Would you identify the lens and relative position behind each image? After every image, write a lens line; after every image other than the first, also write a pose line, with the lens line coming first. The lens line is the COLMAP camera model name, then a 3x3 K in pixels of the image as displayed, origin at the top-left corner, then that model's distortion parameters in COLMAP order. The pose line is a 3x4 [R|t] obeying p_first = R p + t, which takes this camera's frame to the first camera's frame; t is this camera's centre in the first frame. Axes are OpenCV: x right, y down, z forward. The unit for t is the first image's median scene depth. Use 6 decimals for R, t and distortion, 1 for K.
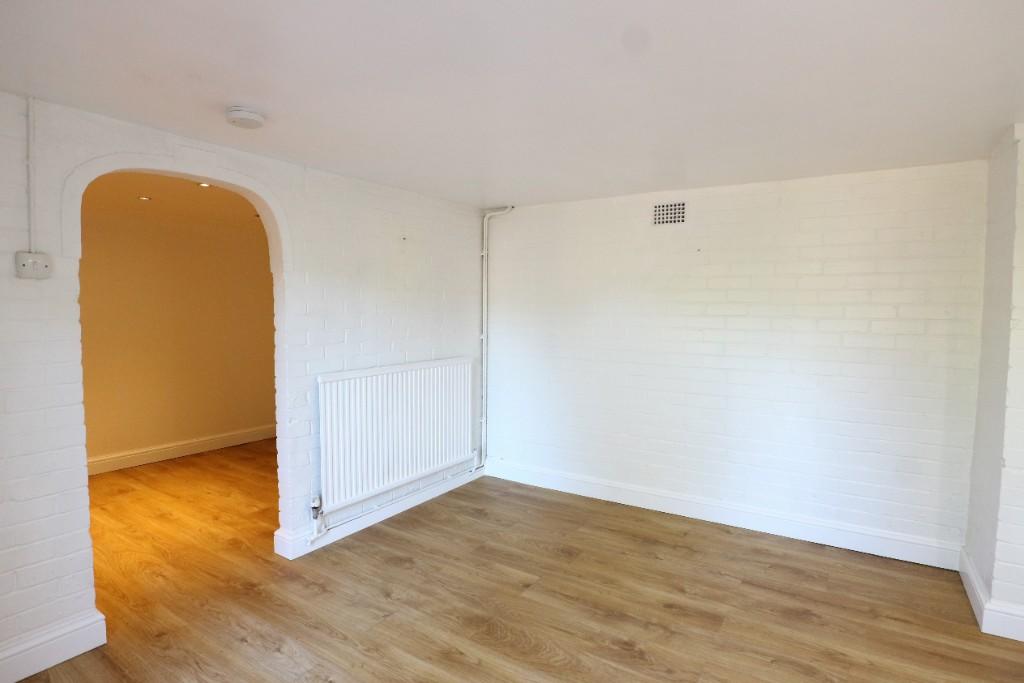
lens RADIAL K [[527.7, 0, 512.0], [0, 527.7, 341.5], [0, 0, 1]] dist [-0.022092, 0.000823]
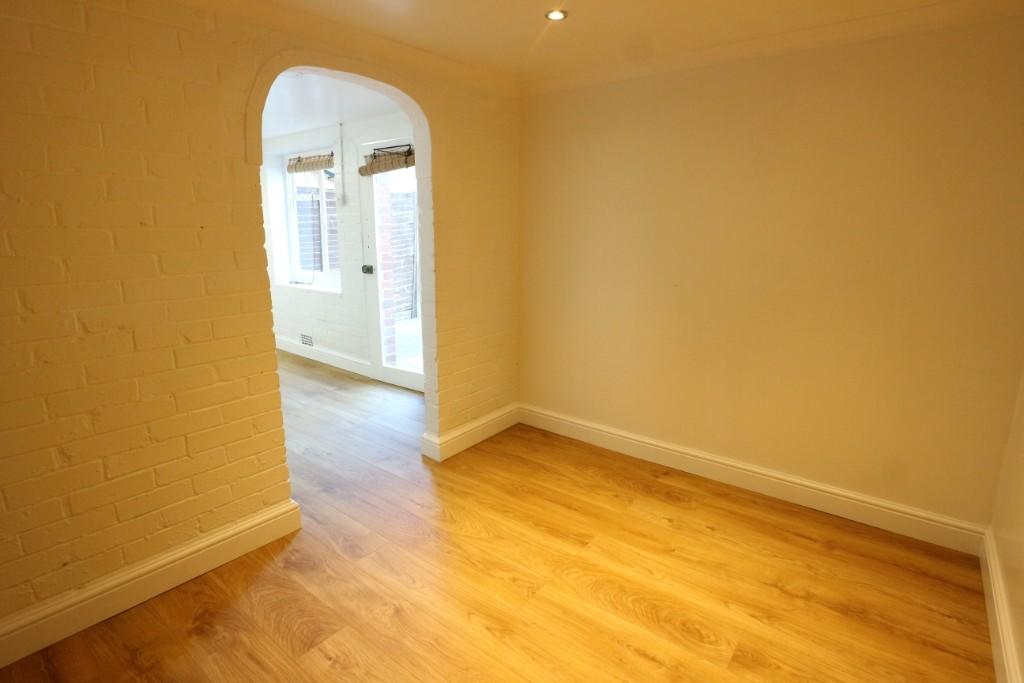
lens RADIAL K [[527.7, 0, 512.0], [0, 527.7, 341.5], [0, 0, 1]] dist [-0.022092, 0.000823]
pose [[-0.995545, -0.026125, 0.090591, -0.901561], [0.001056, 0.957694, 0.287788, -0.110753], [-0.094277, 0.286601, -0.953400, 1.775743]]
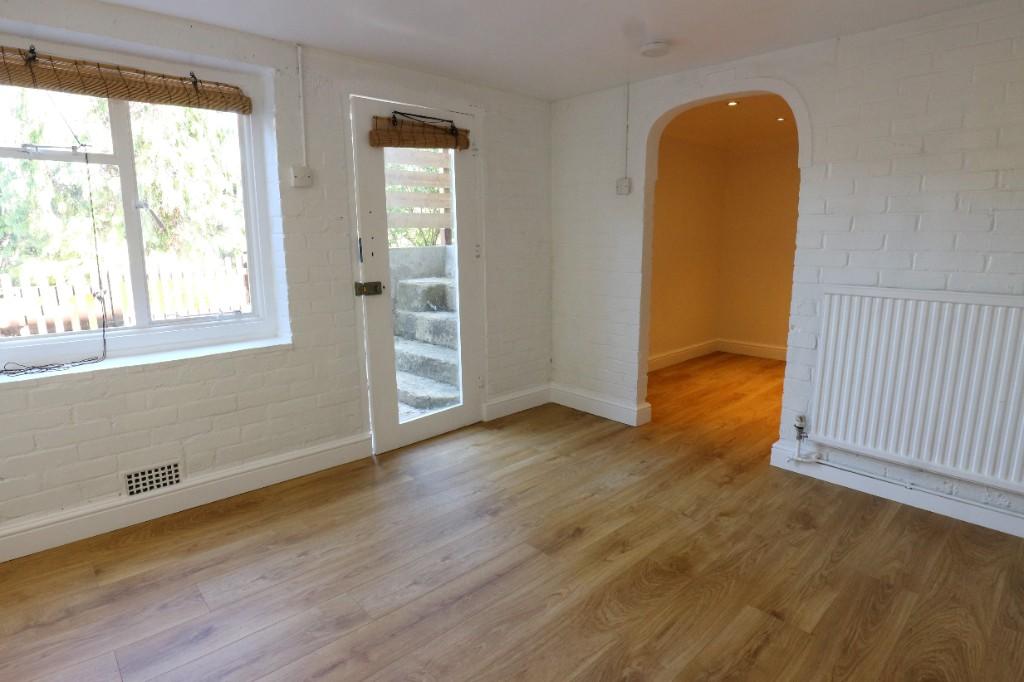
lens RADIAL K [[538.5, 0, 512.0], [0, 538.5, 341.0], [0, 0, 1]] dist [-0.027108, 0.000224]
pose [[-0.237342, 0.179864, -0.954630, 0.650270], [-0.058655, 0.978263, 0.198900, 0.012615], [0.969654, 0.103202, -0.221633, 0.750182]]
